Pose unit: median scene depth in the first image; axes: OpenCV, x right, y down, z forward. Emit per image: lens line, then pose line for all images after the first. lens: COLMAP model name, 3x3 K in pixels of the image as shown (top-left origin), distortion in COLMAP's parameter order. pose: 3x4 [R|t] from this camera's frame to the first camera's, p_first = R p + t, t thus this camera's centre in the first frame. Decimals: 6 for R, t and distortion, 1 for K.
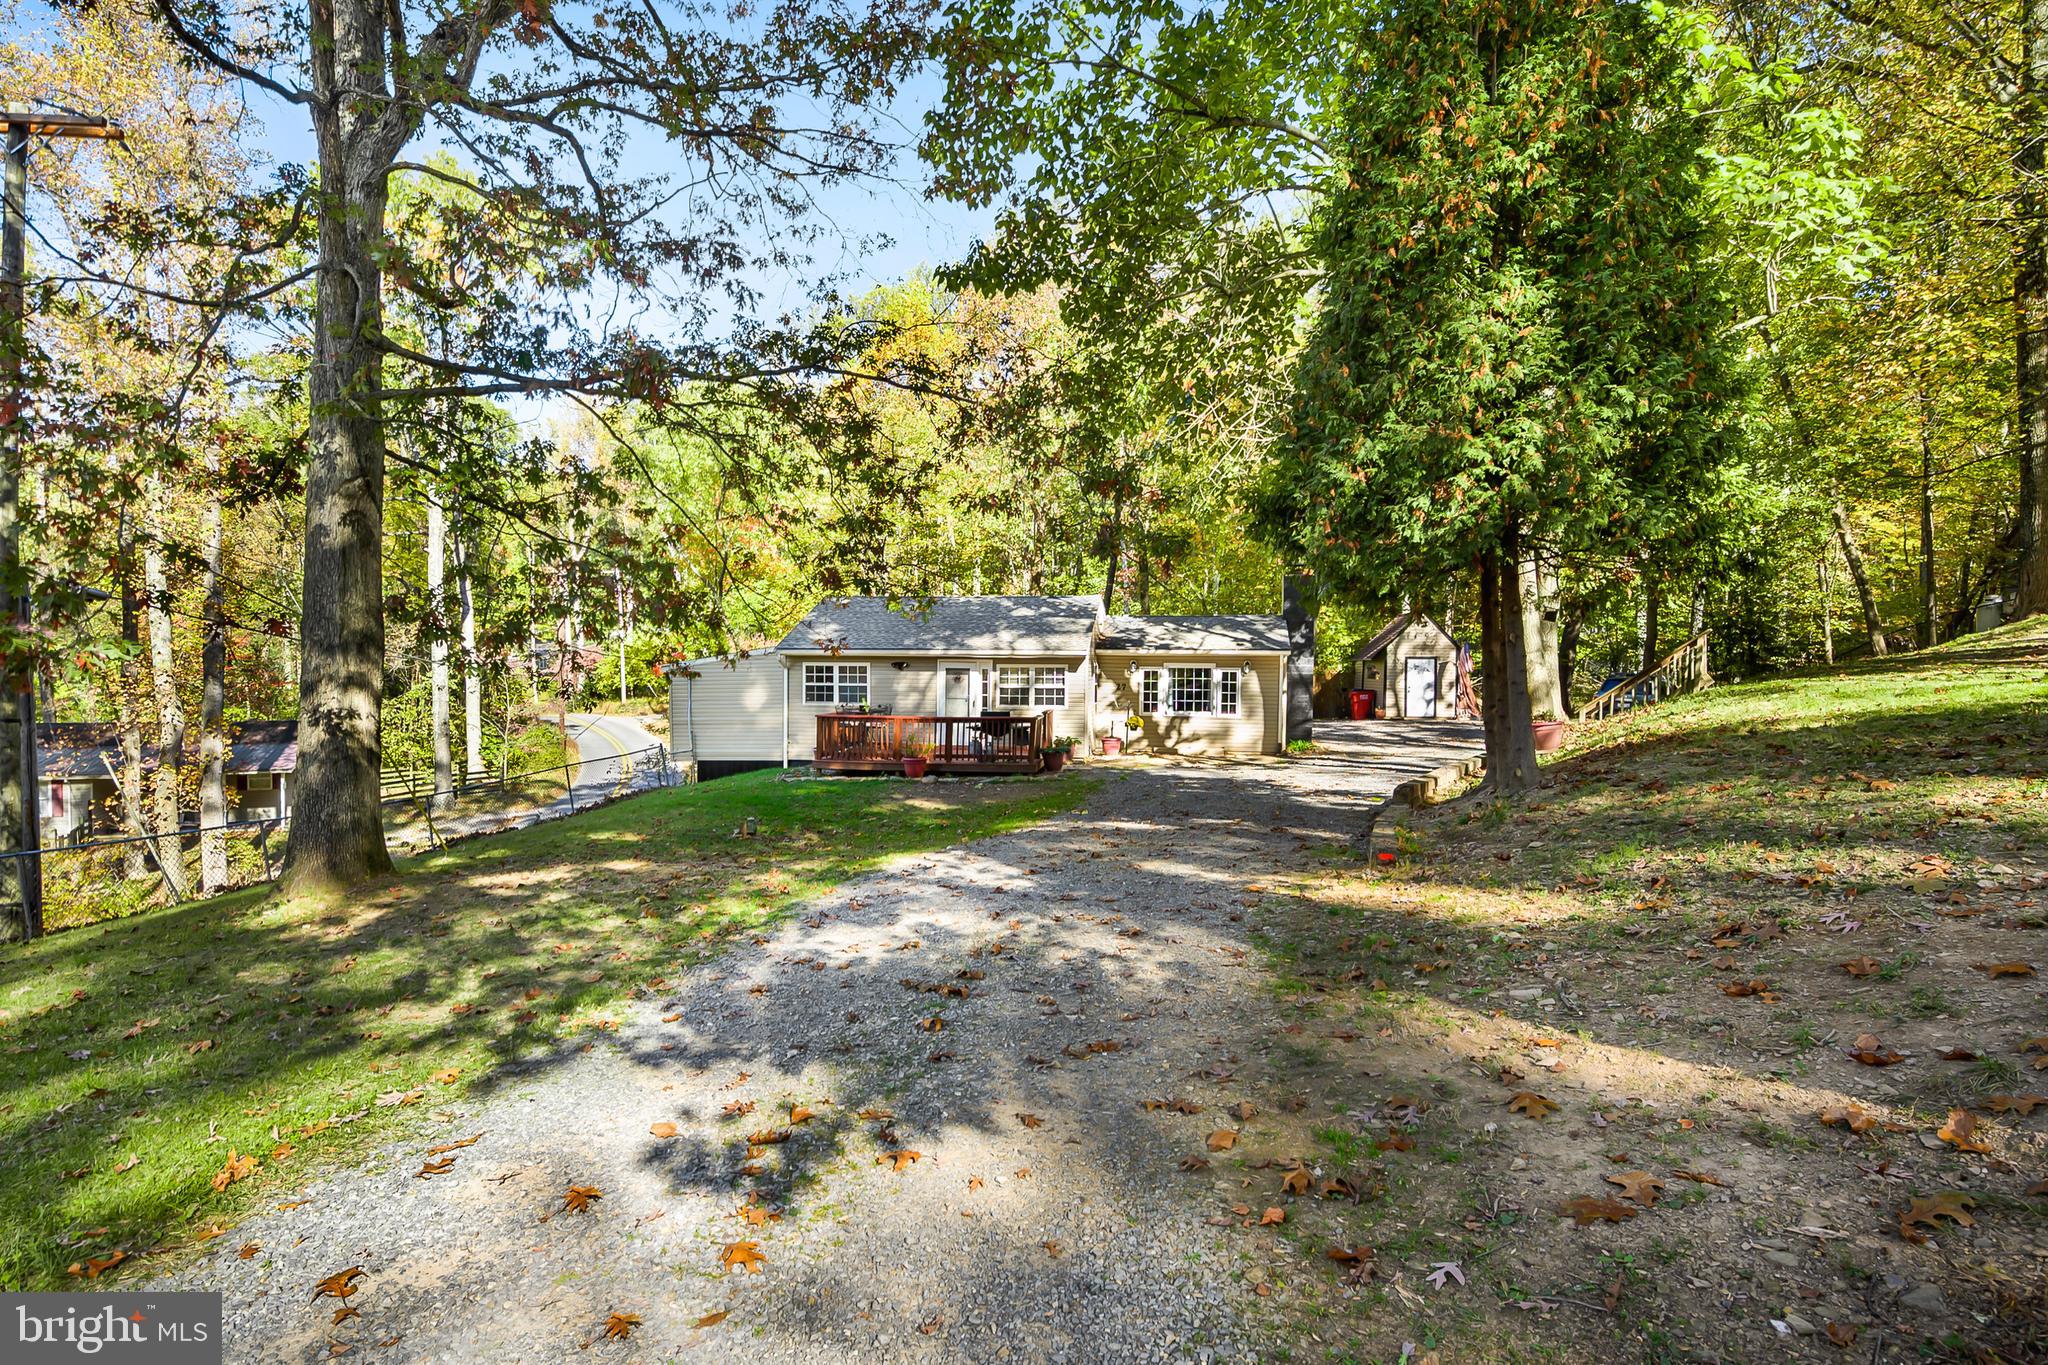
lens RADIAL K [[994.9, 0, 1024.0], [0, 994.9, 682.5], [0, 0, 1]] dist [-0.001149, -0.000158]
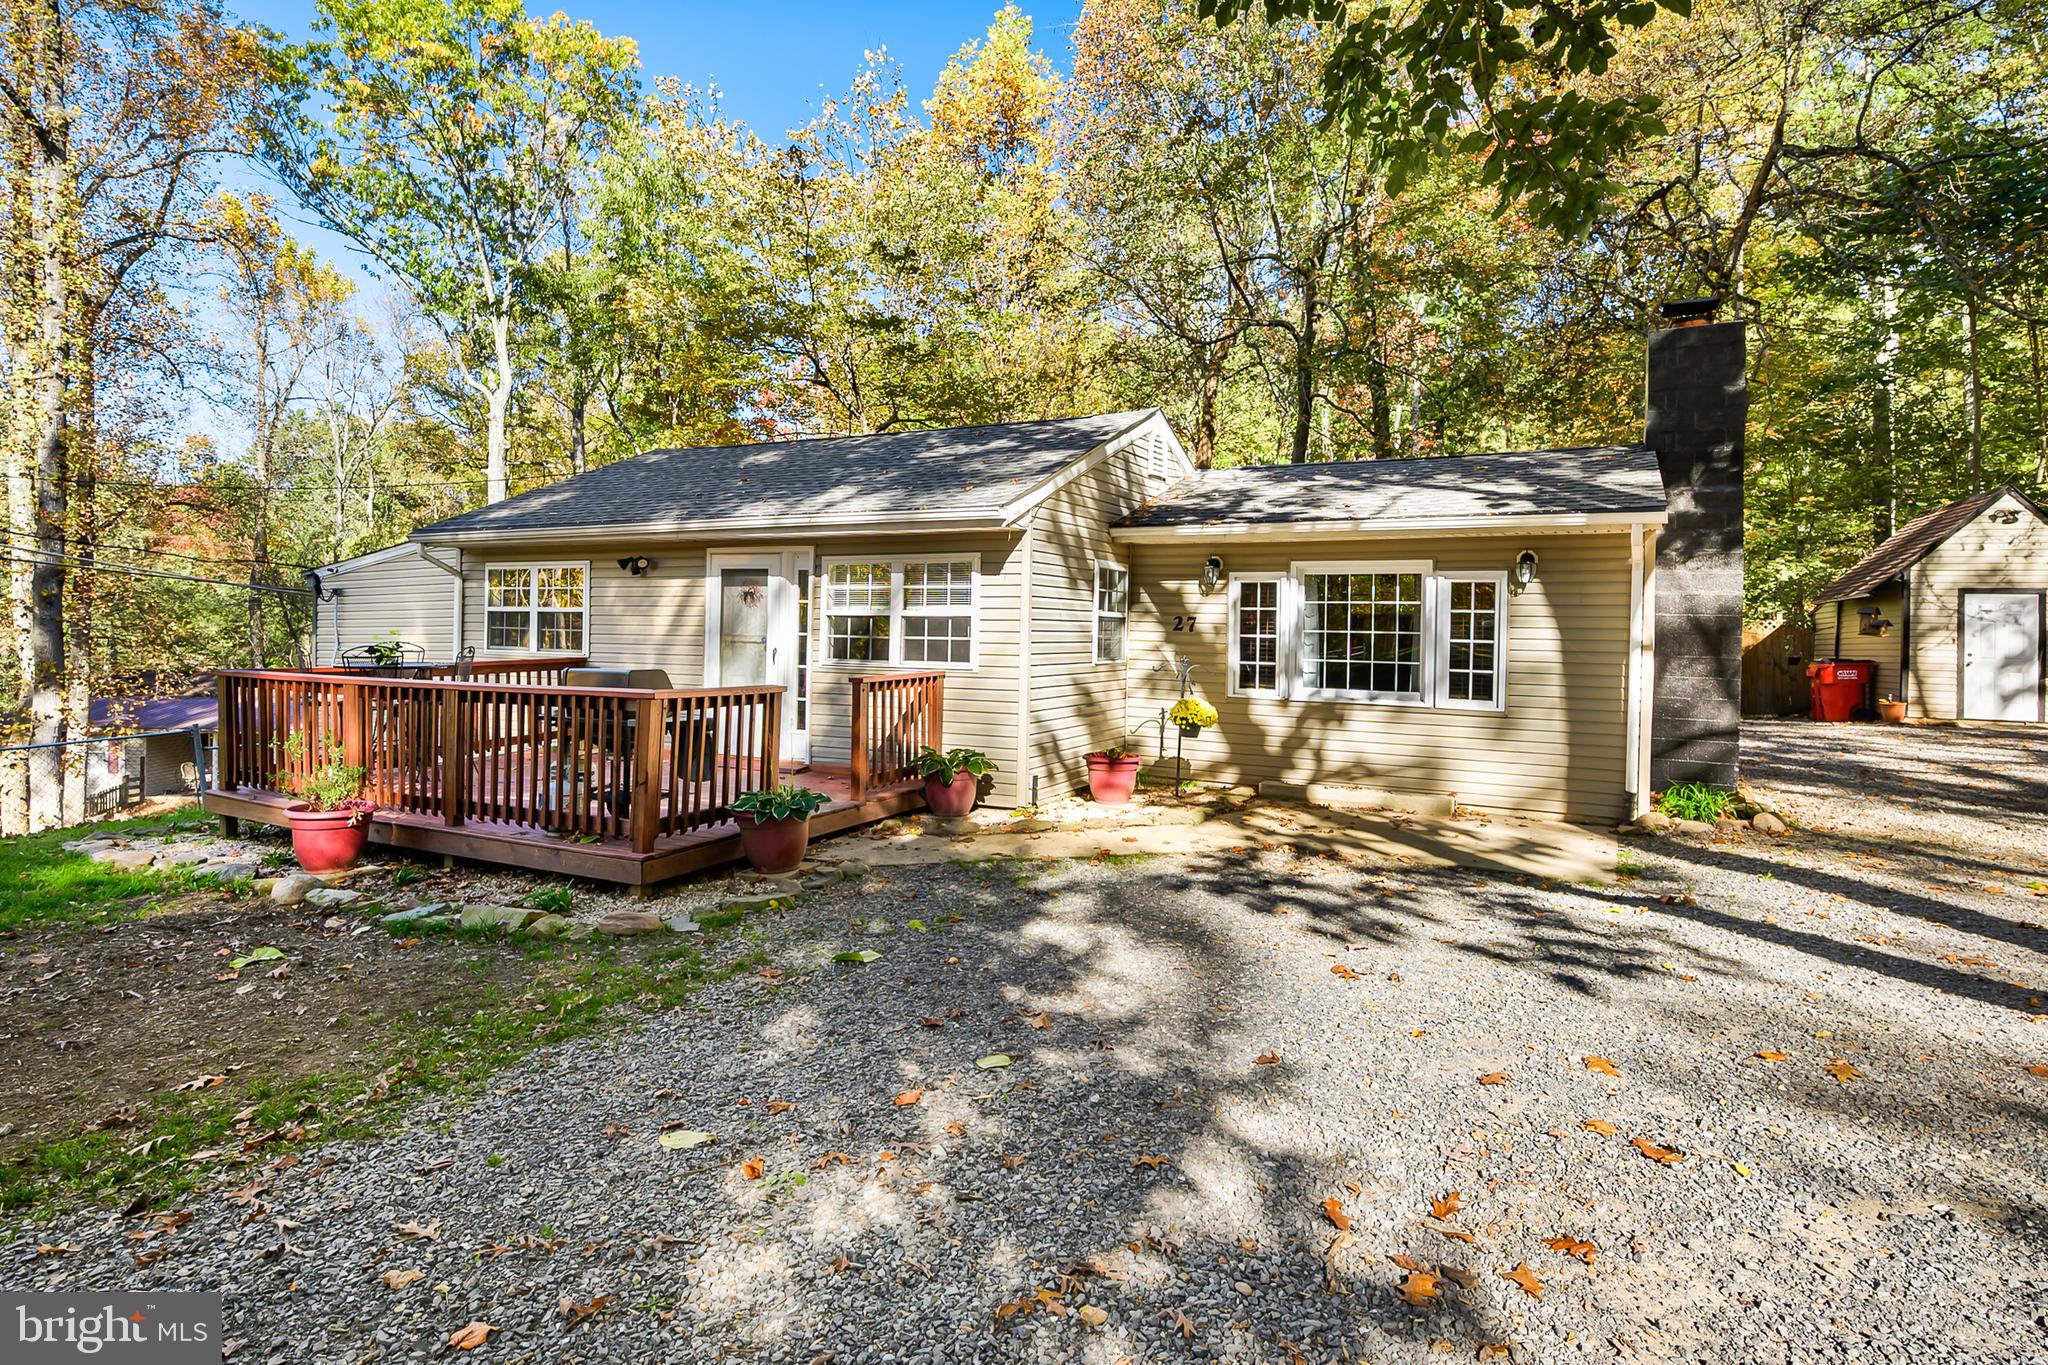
lens RADIAL K [[1027.3, 0, 1021.9], [0, 1027.3, 626.4], [0, 0, 1]] dist [-0.016209, 0.000293]
pose [[0.954101, 0.009472, -0.299334, 0.164651], [-0.019060, 0.999394, -0.029129, 0.019014], [0.298877, 0.033497, 0.953704, 0.610861]]
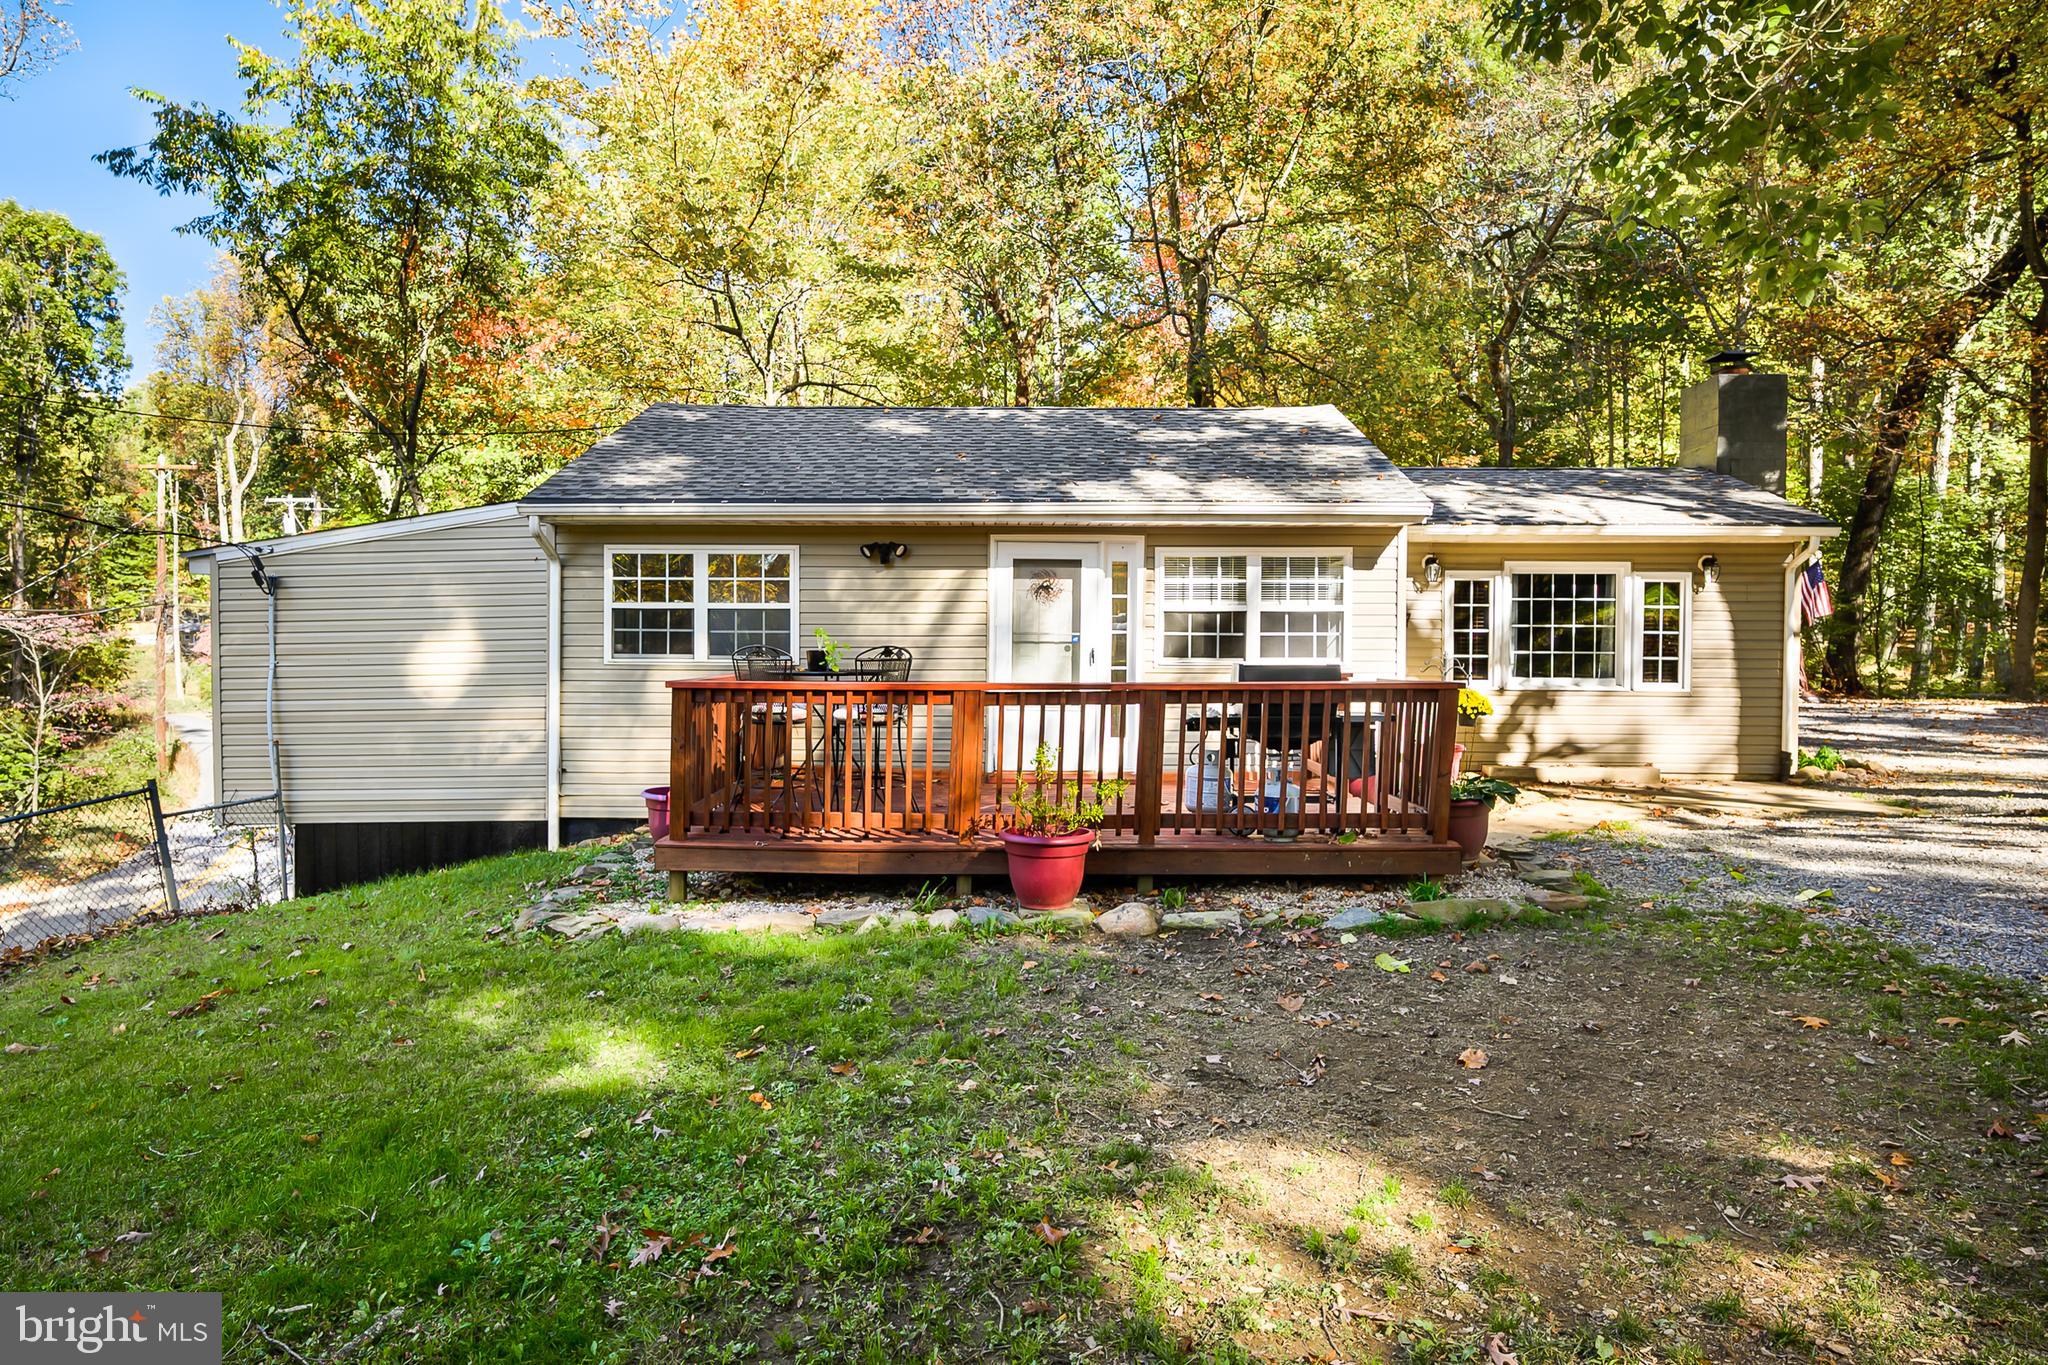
lens RADIAL K [[1153.0, 0, 1020.2], [0, 1153.0, 630.4], [0, 0, 1]] dist [0.002117, 0.000426]
pose [[0.990713, 0.000426, 0.135970, -0.129691], [0.004617, 0.999313, -0.036776, 0.026484], [-0.135892, 0.037062, 0.990030, 0.564837]]
